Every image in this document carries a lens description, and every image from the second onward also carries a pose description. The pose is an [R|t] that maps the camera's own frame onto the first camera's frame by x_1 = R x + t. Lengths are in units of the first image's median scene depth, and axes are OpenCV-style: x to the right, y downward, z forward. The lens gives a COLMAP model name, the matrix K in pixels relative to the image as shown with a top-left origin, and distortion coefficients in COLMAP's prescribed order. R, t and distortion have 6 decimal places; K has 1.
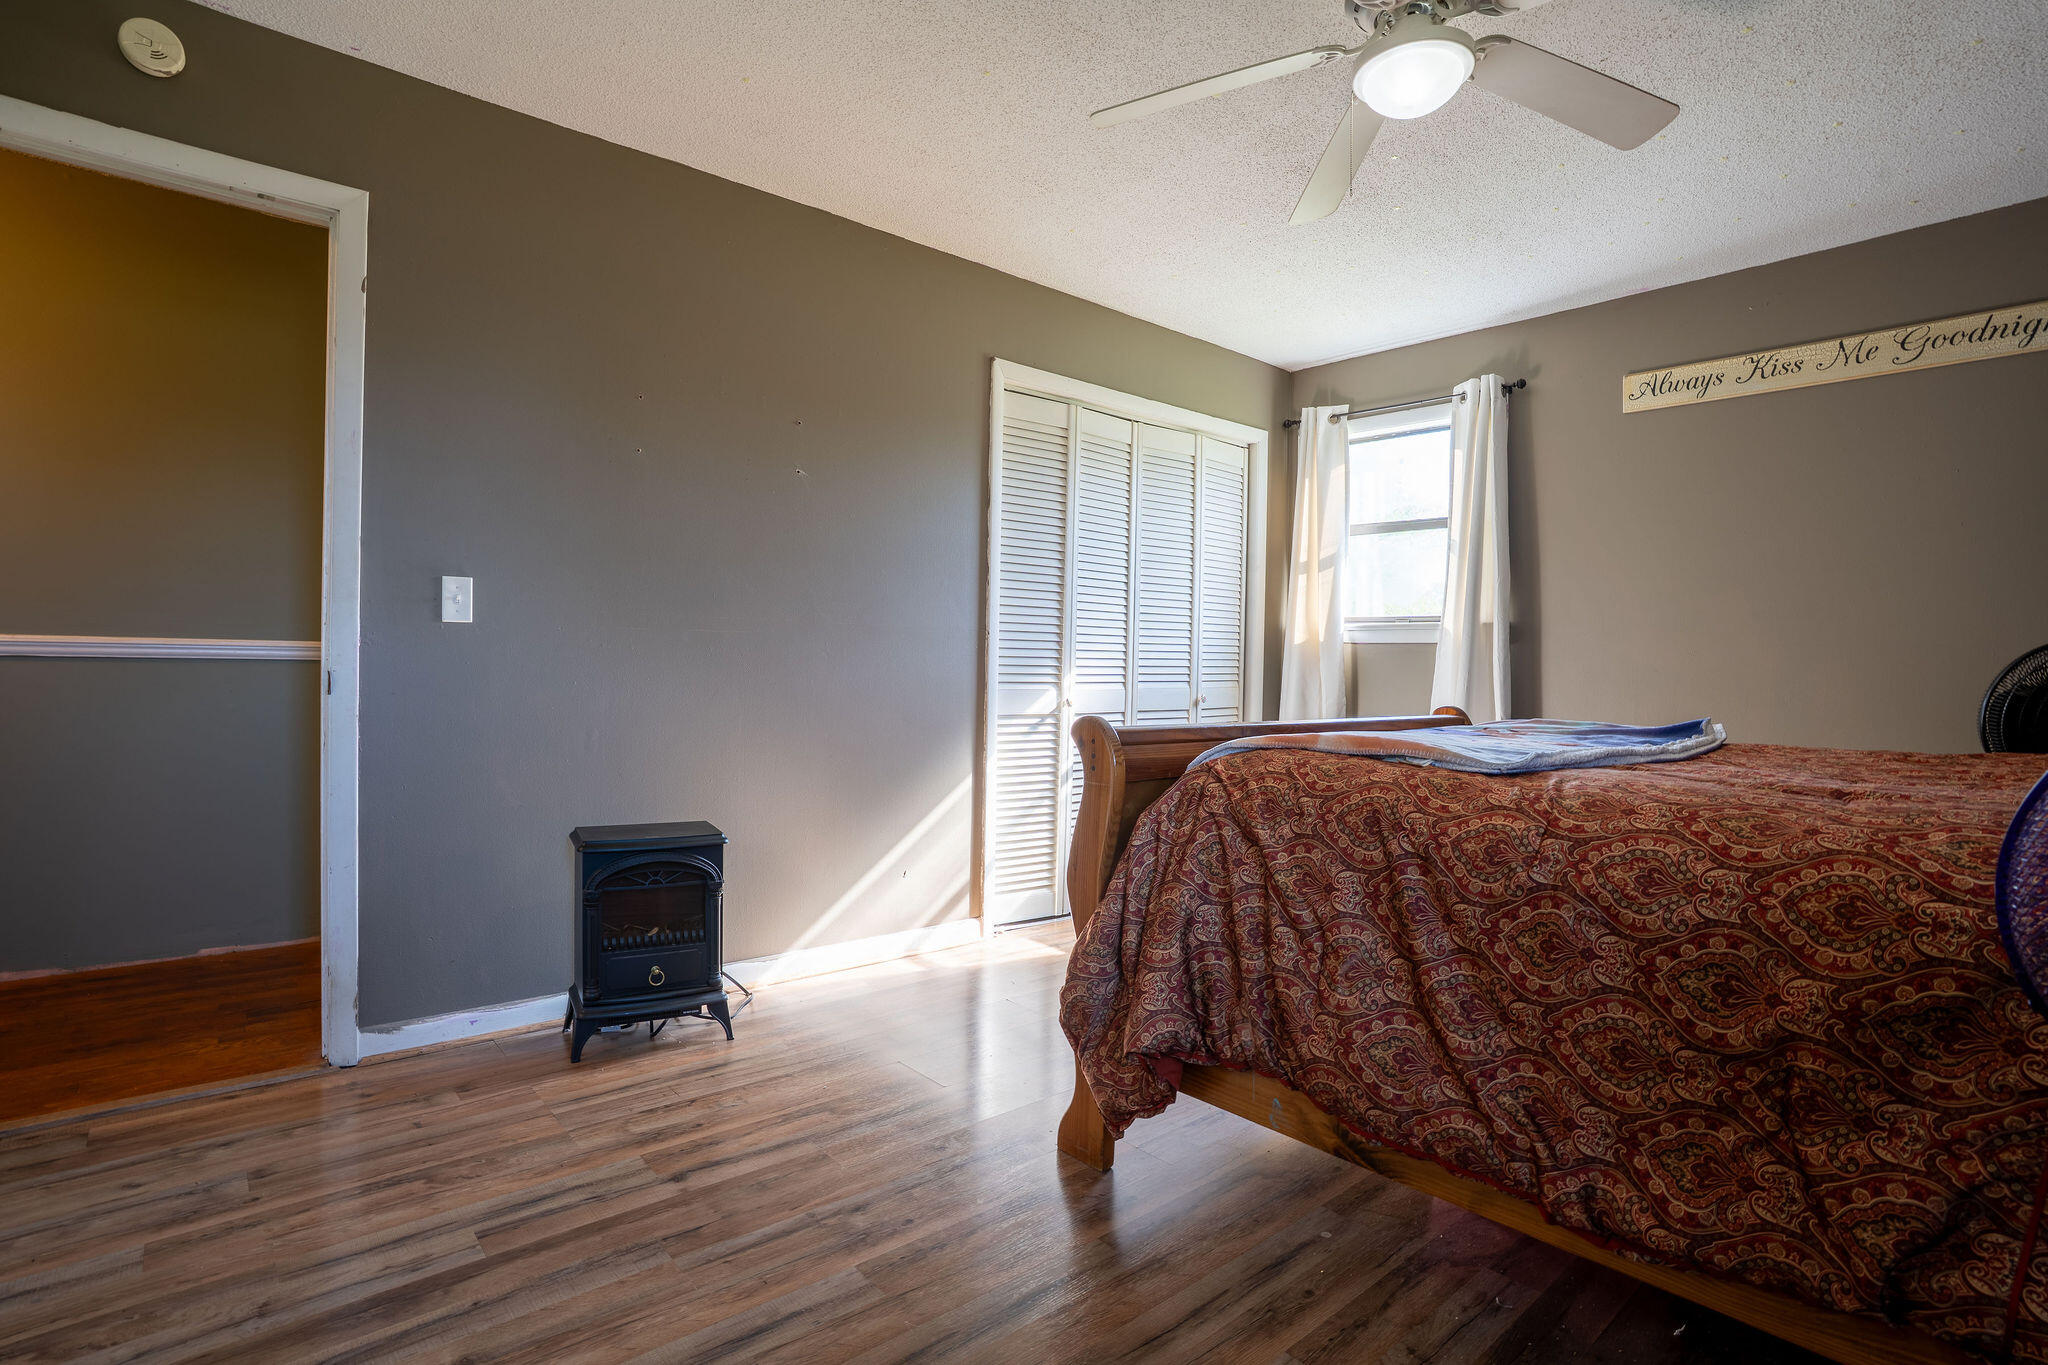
lens RADIAL K [[1000.2, 0, 1037.3], [0, 1000.2, 688.9], [0, 0, 1]] dist [-0.051886, 0.009976]
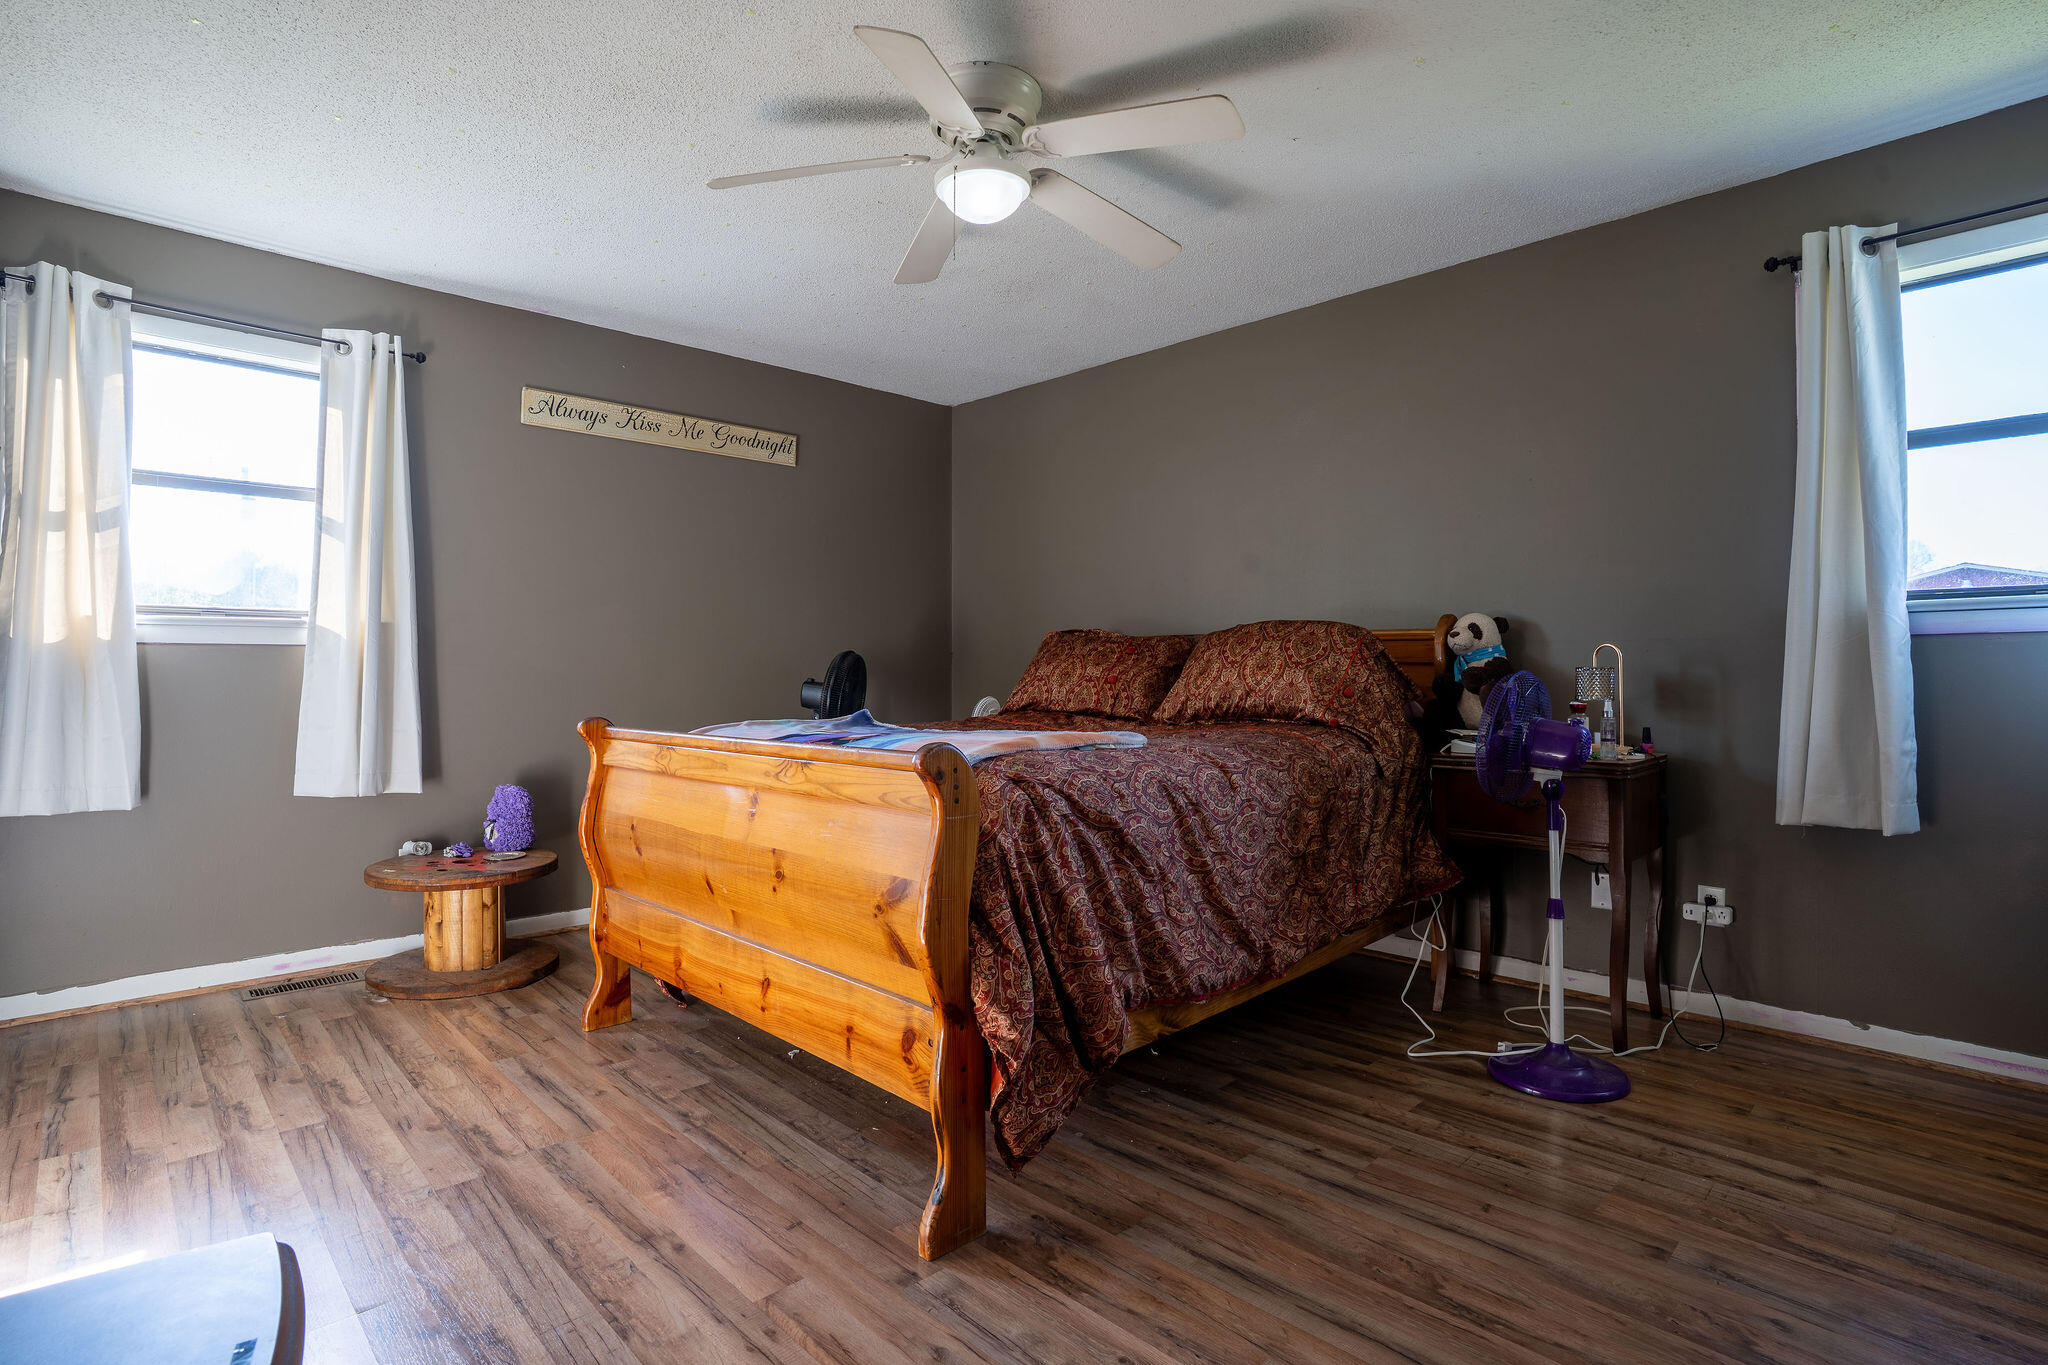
lens RADIAL K [[1000.2, 0, 1039.6], [0, 1000.2, 666.1], [0, 0, 1]] dist [-0.051886, 0.009976]
pose [[-0.056057, -0.010106, 0.998376, -0.456926], [0.026820, 0.999573, 0.011624, -0.026979], [-0.998067, 0.027428, -0.055762, 0.530160]]
